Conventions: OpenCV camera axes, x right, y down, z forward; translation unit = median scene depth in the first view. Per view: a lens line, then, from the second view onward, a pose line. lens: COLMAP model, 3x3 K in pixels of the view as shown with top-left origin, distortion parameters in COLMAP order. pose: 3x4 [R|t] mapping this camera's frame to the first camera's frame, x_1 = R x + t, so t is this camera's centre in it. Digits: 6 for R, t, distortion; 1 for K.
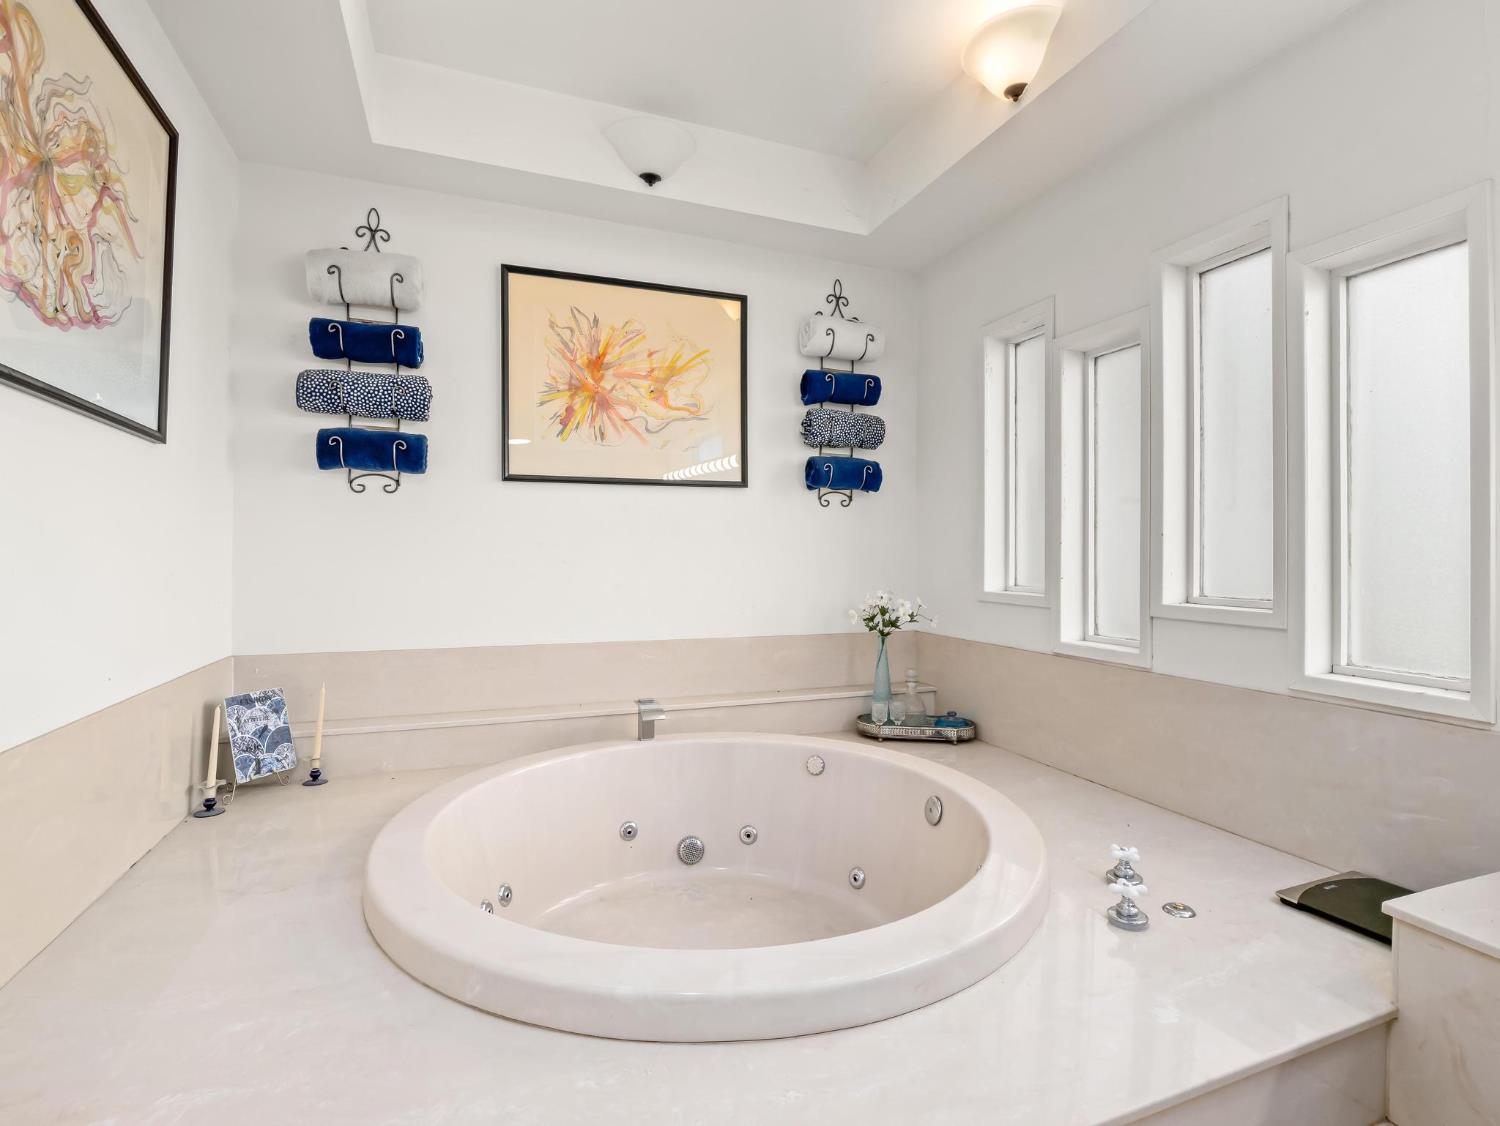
lens RADIAL K [[731.0, 0, 749.4], [0, 731.0, 549.3], [0, 0, 1]] dist [-0.008740, -0.005450]
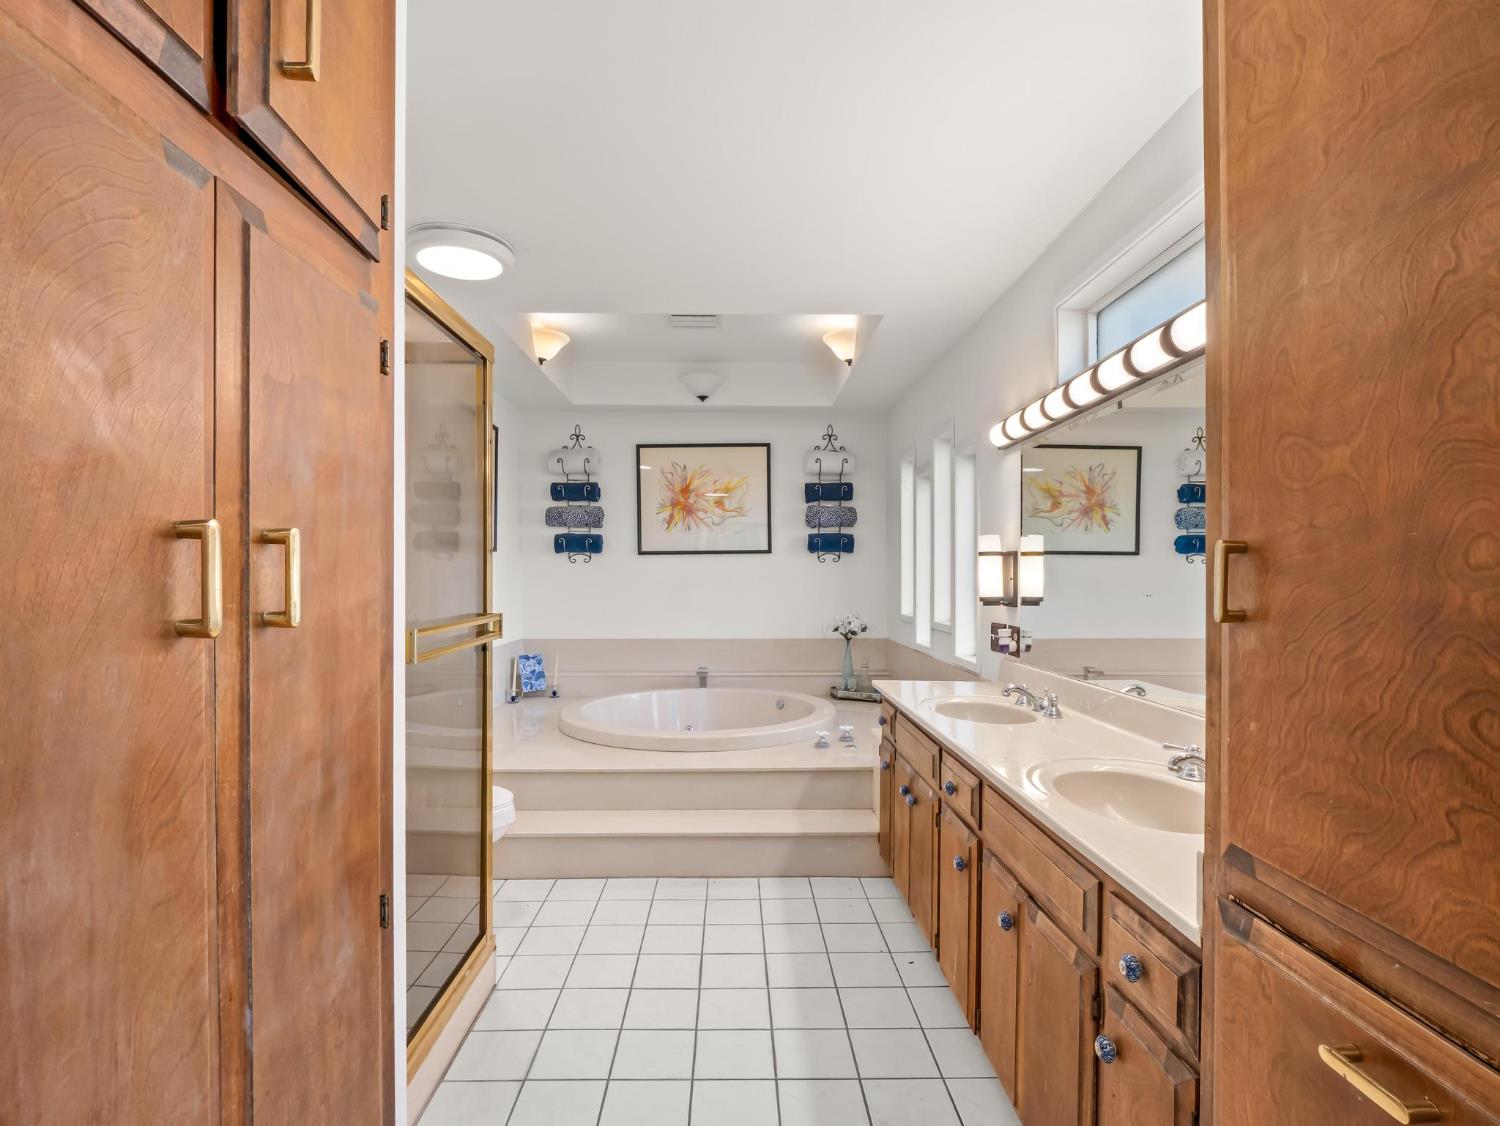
lens RADIAL K [[773.5, 0, 749.9], [0, 773.5, 576.4], [0, 0, 1]] dist [-0.000885, -0.000168]
pose [[0.938480, -0.003864, -0.345312, 0.627414], [0.008751, 0.999882, 0.012594, -0.056209], [0.345222, -0.014841, 0.938404, -0.806570]]
